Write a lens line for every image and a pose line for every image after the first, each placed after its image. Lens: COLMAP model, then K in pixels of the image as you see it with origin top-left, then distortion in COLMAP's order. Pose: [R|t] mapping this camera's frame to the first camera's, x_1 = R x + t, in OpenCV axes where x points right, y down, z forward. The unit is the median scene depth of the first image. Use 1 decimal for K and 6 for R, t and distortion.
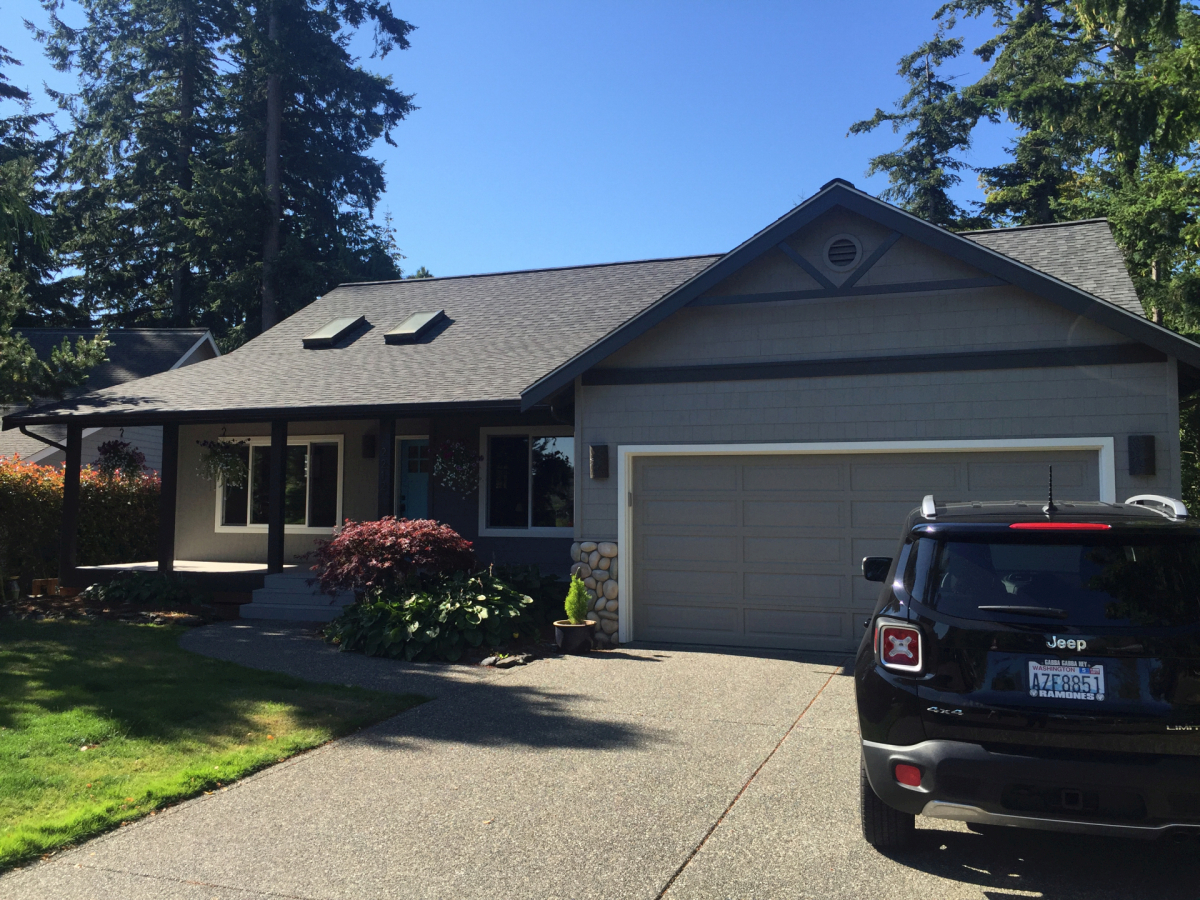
lens RADIAL K [[1031.1, 0, 600.7], [0, 1031.1, 448.0], [0, 0, 1]] dist [0.017949, 0.005522]
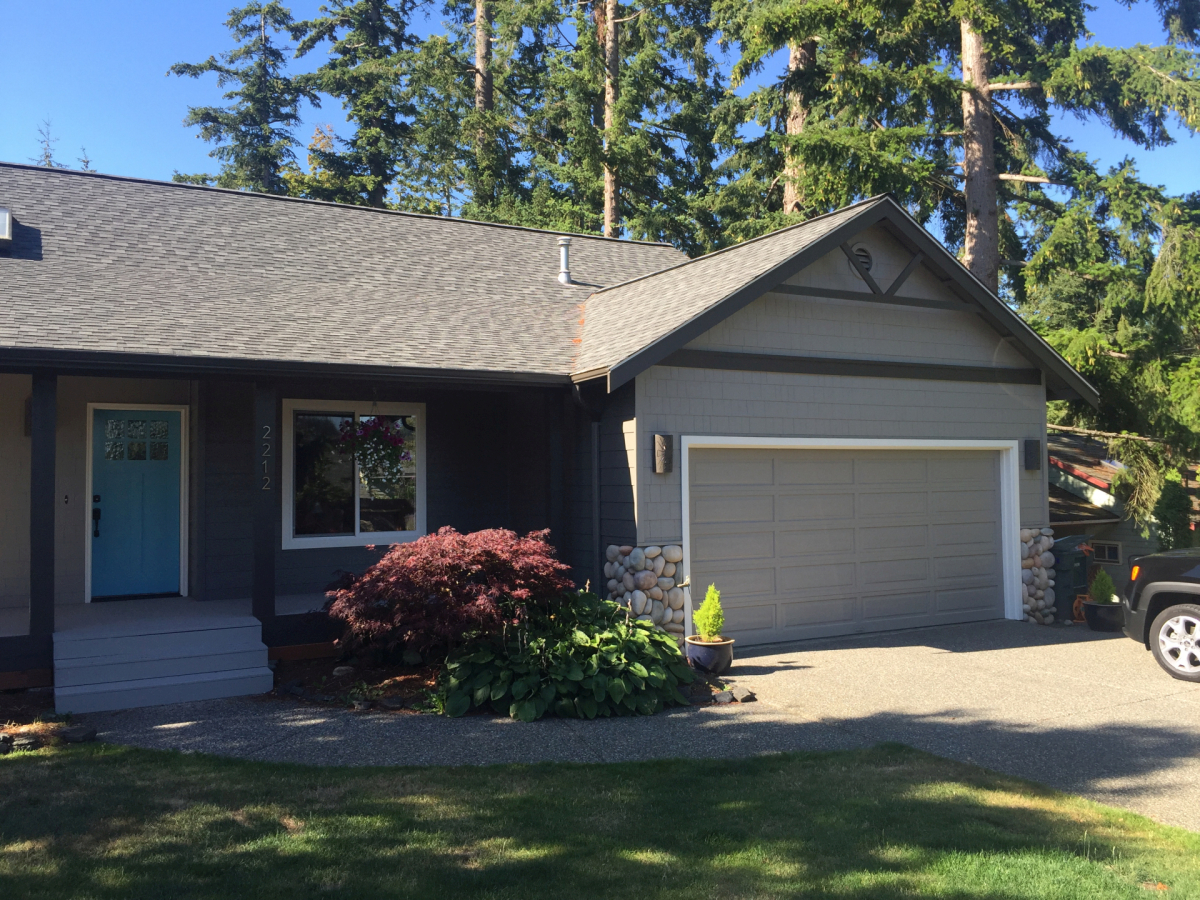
lens RADIAL K [[1031.1, 0, 597.5], [0, 1031.1, 450.5], [0, 0, 1]] dist [0.017949, 0.005522]
pose [[0.642382, 0.010922, 0.766306, -0.594527], [-0.028042, 0.999564, 0.009260, 0.003537], [-0.765871, -0.027437, 0.642409, 0.406670]]
